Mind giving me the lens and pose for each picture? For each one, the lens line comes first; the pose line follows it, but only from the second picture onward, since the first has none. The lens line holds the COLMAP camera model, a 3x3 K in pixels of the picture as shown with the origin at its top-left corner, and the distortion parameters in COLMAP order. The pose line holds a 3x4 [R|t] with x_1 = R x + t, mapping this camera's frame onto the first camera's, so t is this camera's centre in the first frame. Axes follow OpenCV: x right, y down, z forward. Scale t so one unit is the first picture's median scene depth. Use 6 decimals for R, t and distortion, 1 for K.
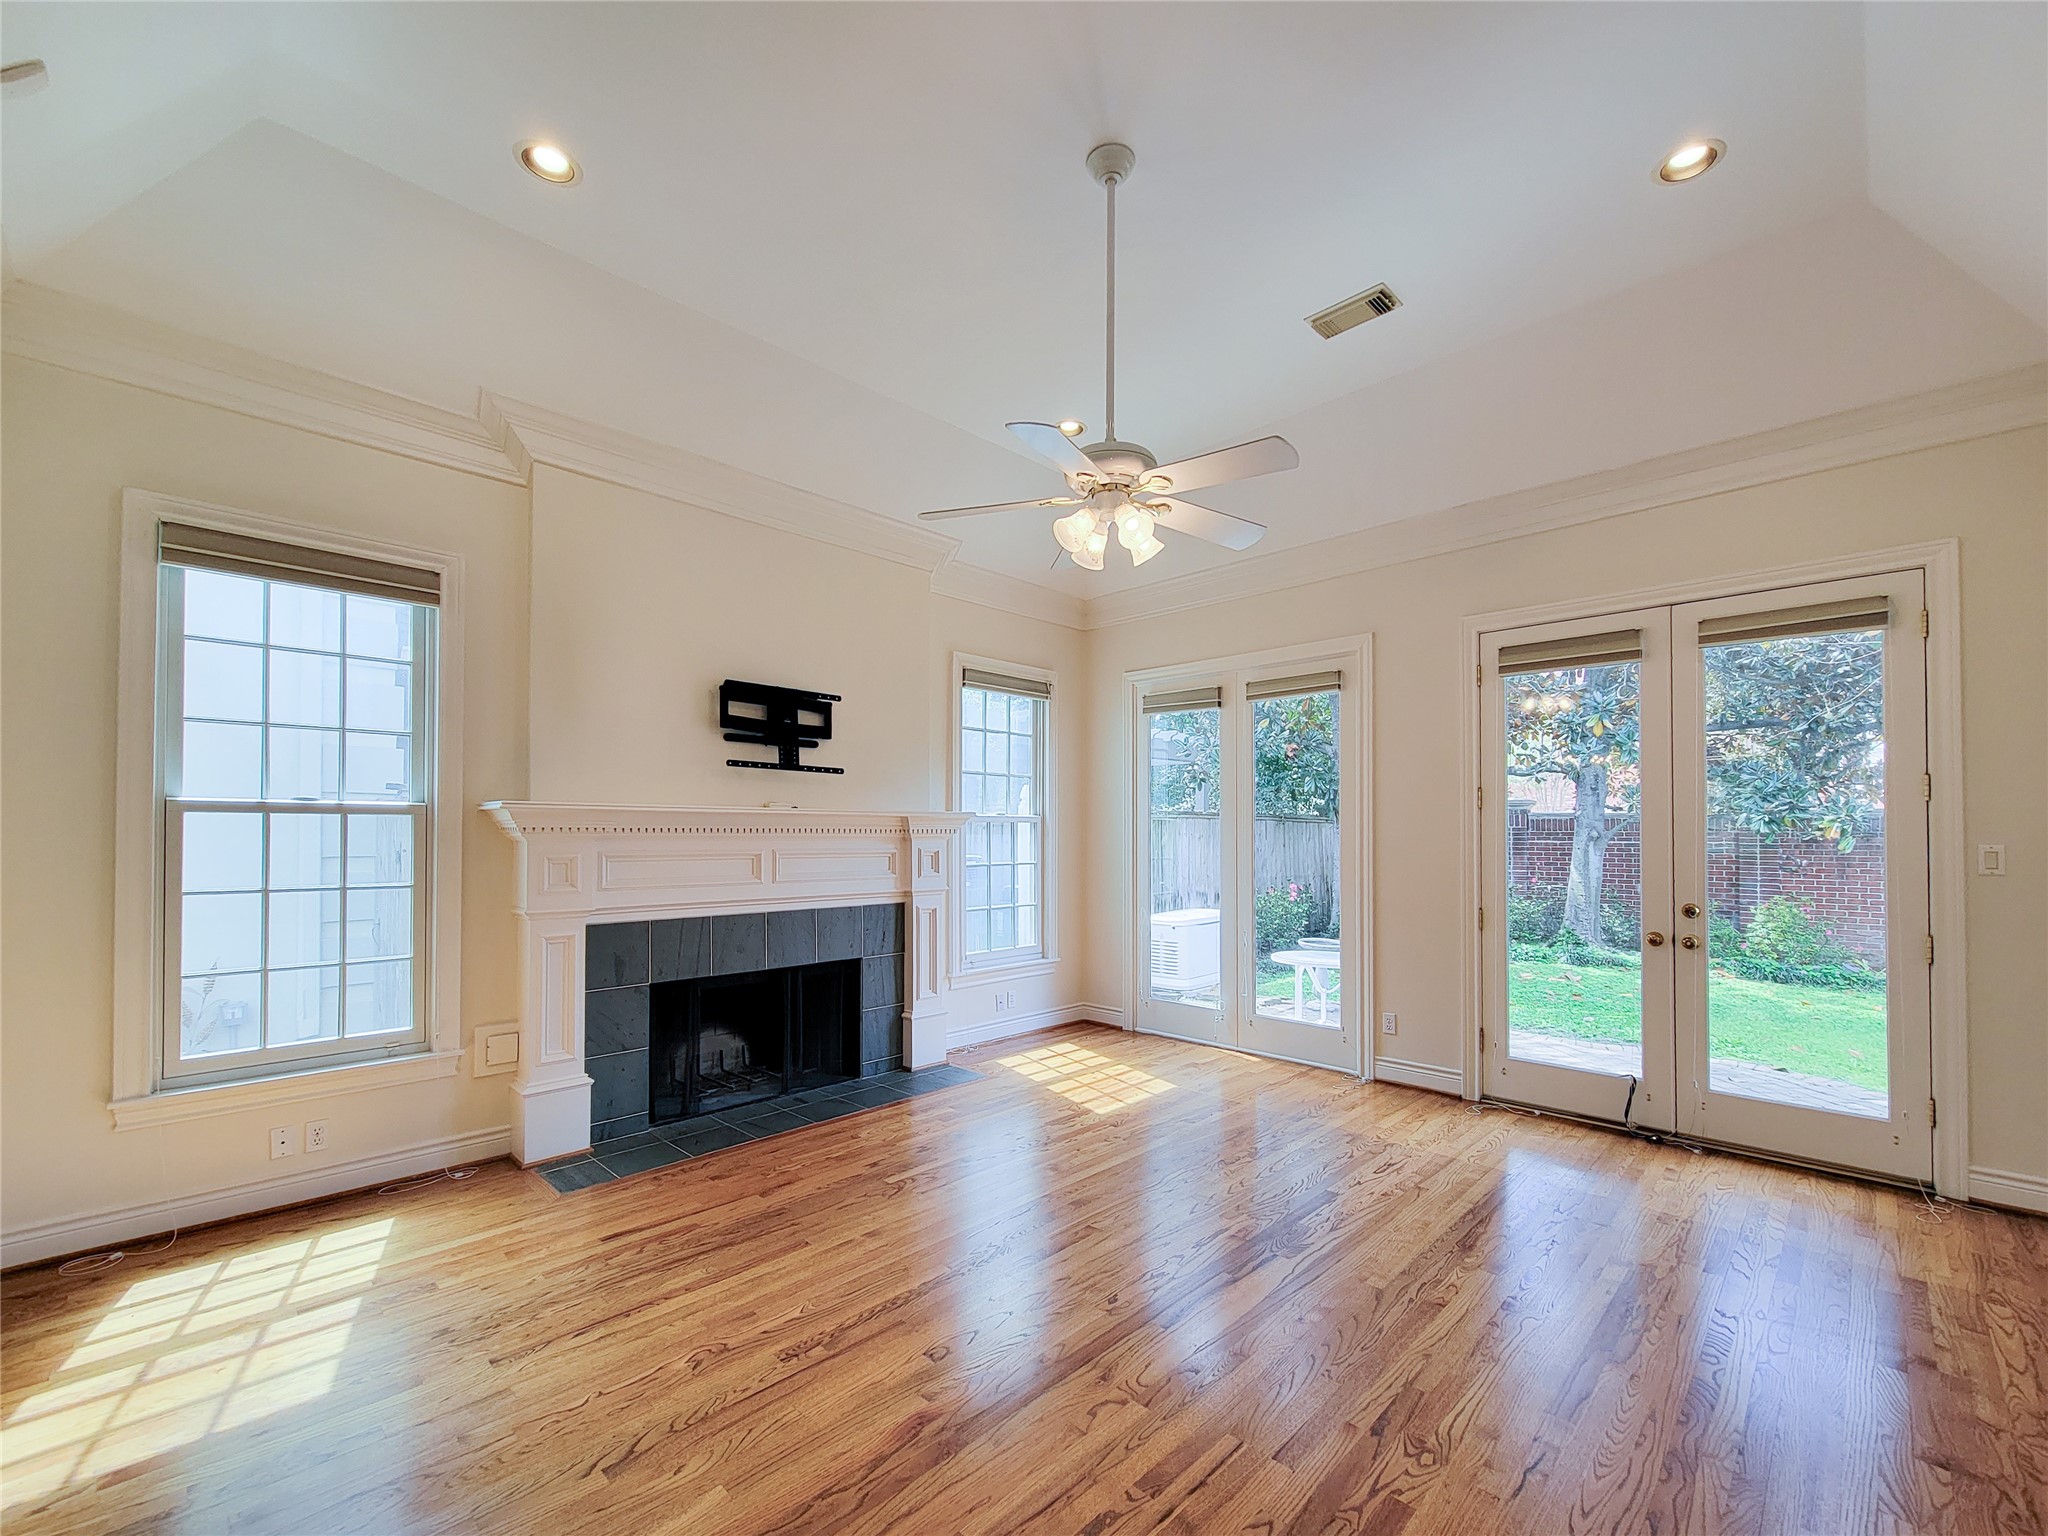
lens RADIAL K [[836.7, 0, 1029.9], [0, 836.7, 812.1], [0, 0, 1]] dist [-0.000125, -0.000134]
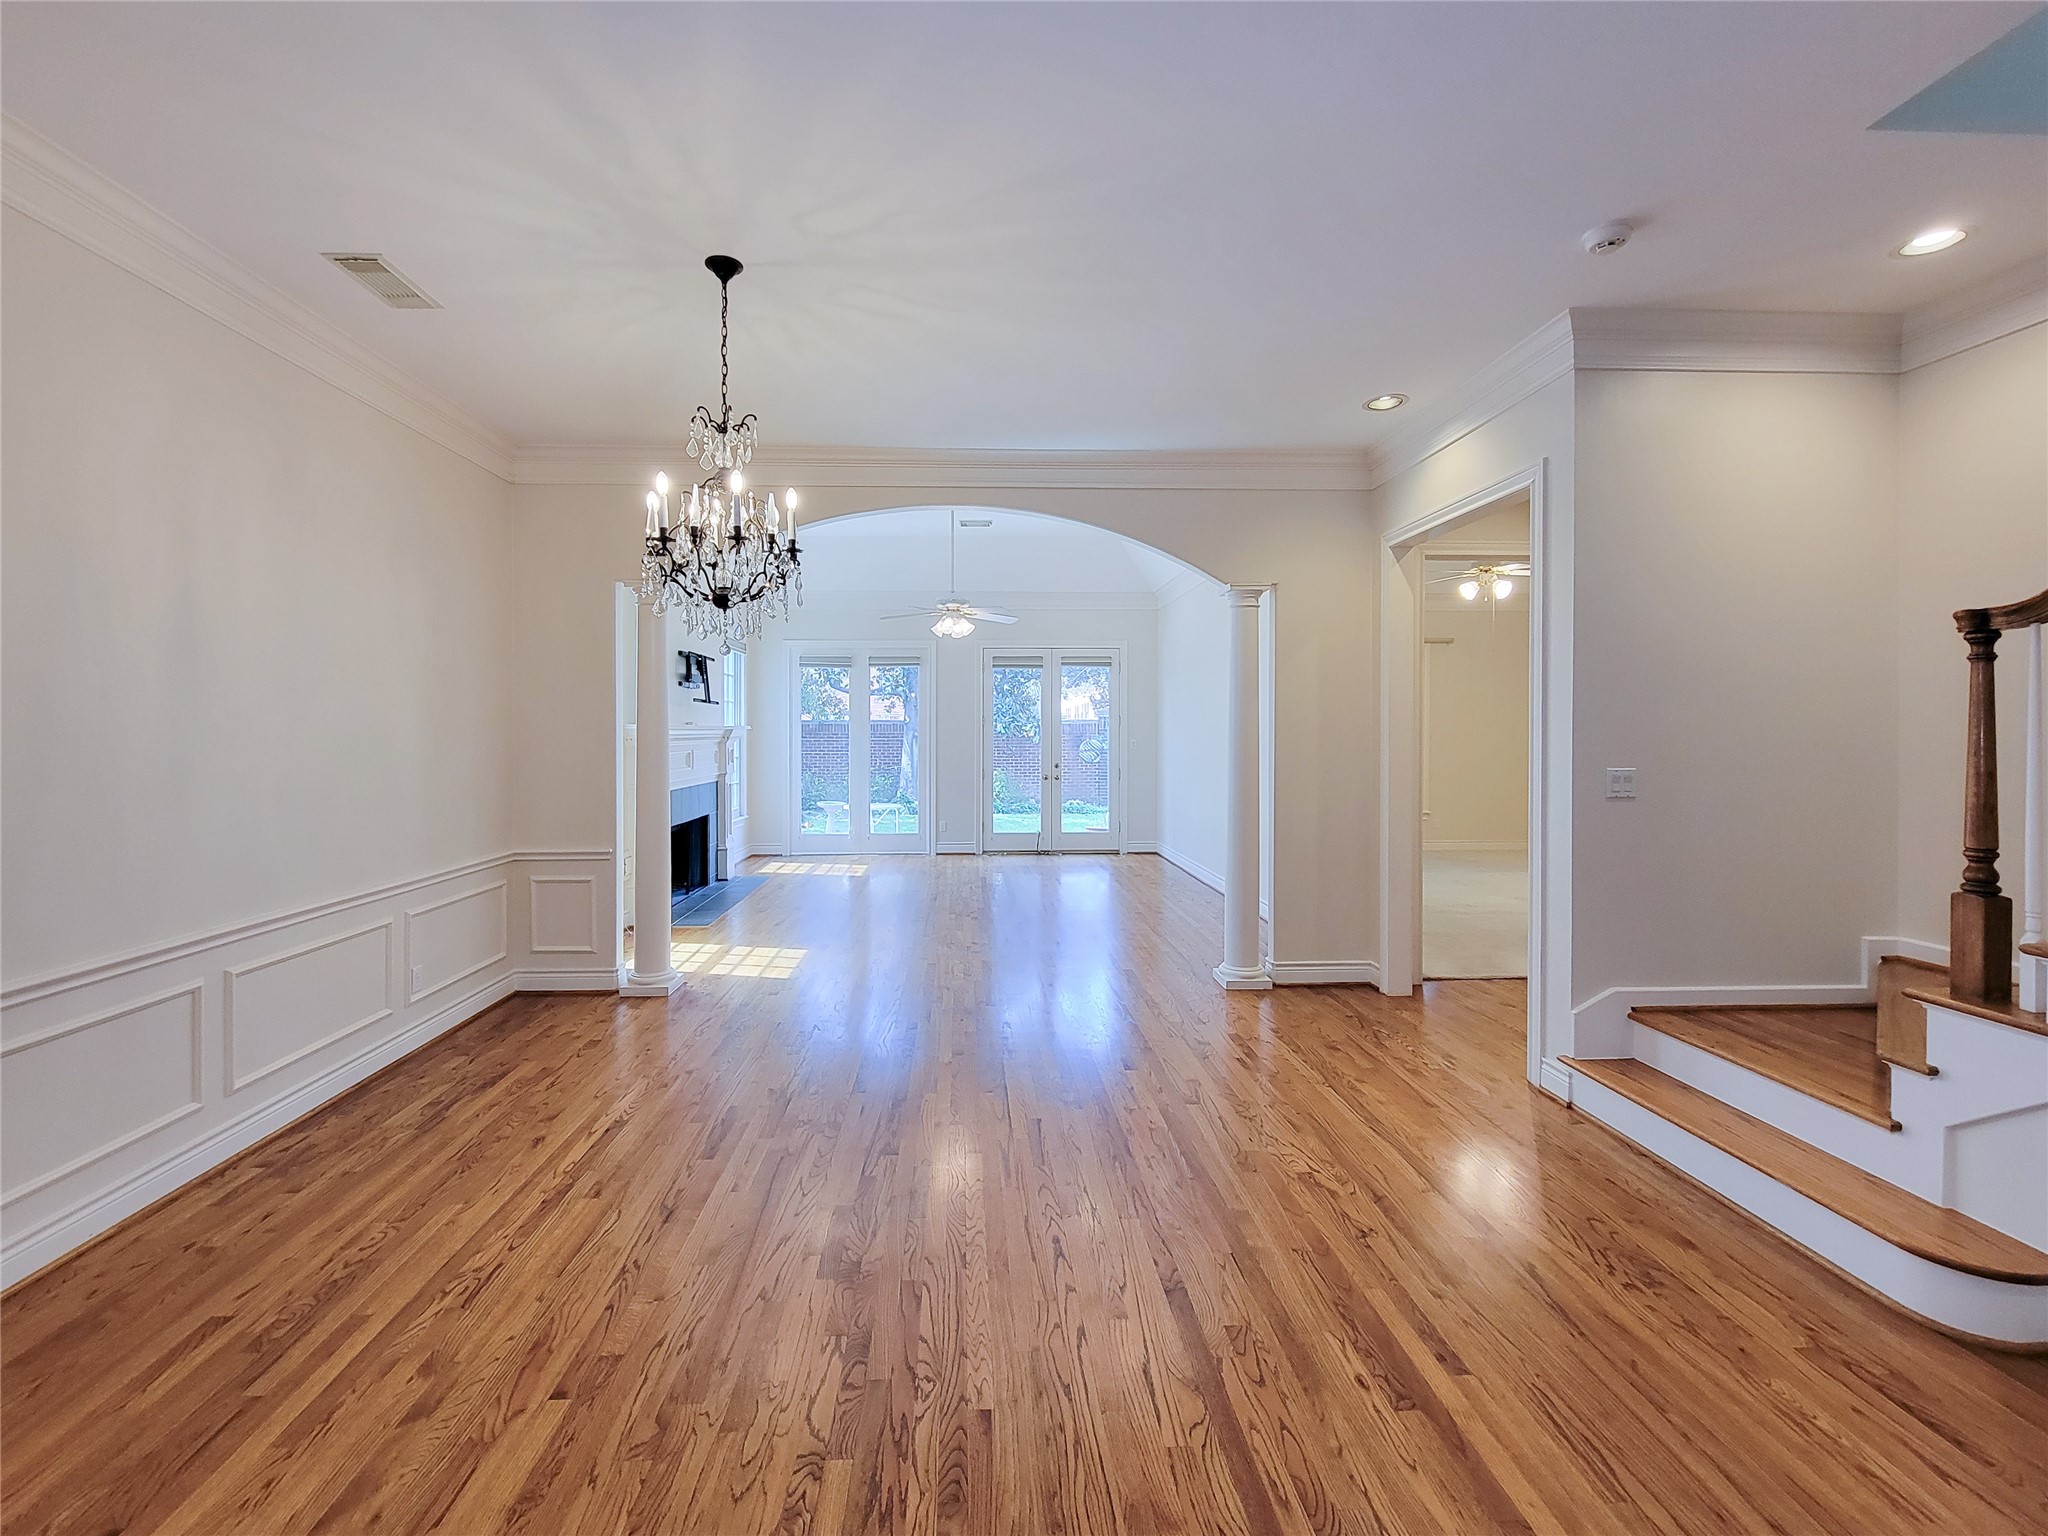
lens RADIAL K [[867.1, 0, 970.0], [0, 867.1, 745.3], [0, 0, 1]] dist [-0.001044, -0.000118]
pose [[0.703564, -0.015487, 0.710463, -1.175426], [-0.017698, 0.999071, 0.039305, -0.042827], [-0.710412, -0.040228, 0.702636, -0.636141]]
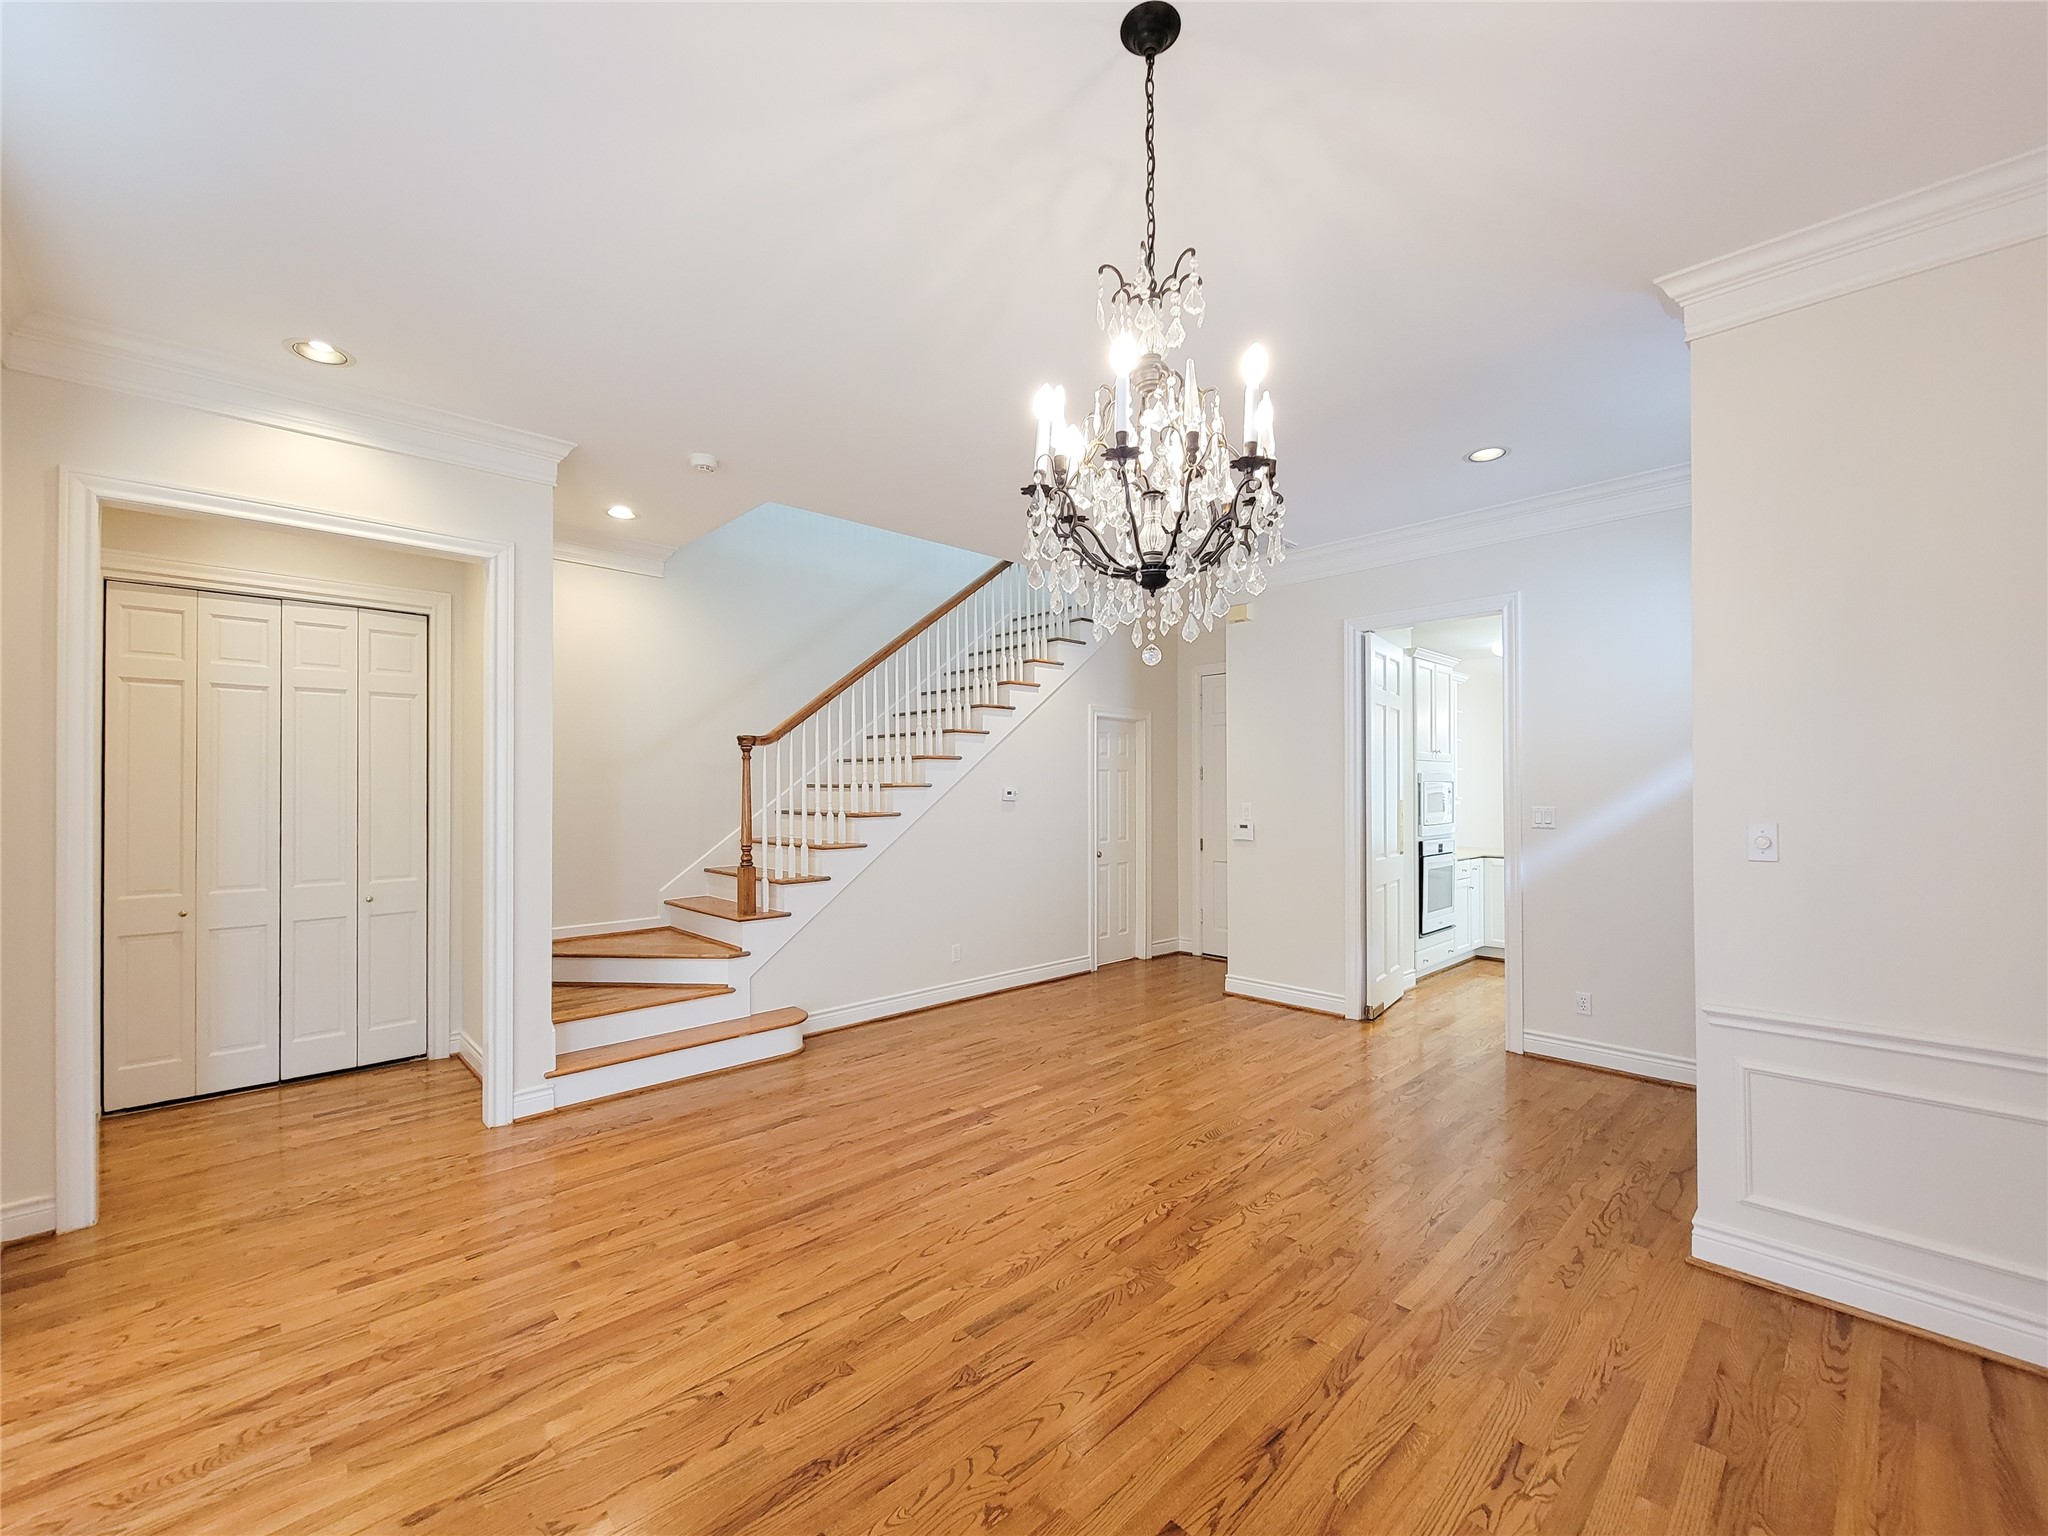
lens RADIAL K [[835.4, 0, 1041.4], [0, 835.4, 782.4], [0, 0, 1]] dist [-0.000160, -0.001309]
pose [[-0.999974, 0.000345, 0.007214, -0.769763], [0.000075, 0.999298, -0.037451, -0.011987], [-0.007222, -0.037449, -0.999272, 0.401486]]
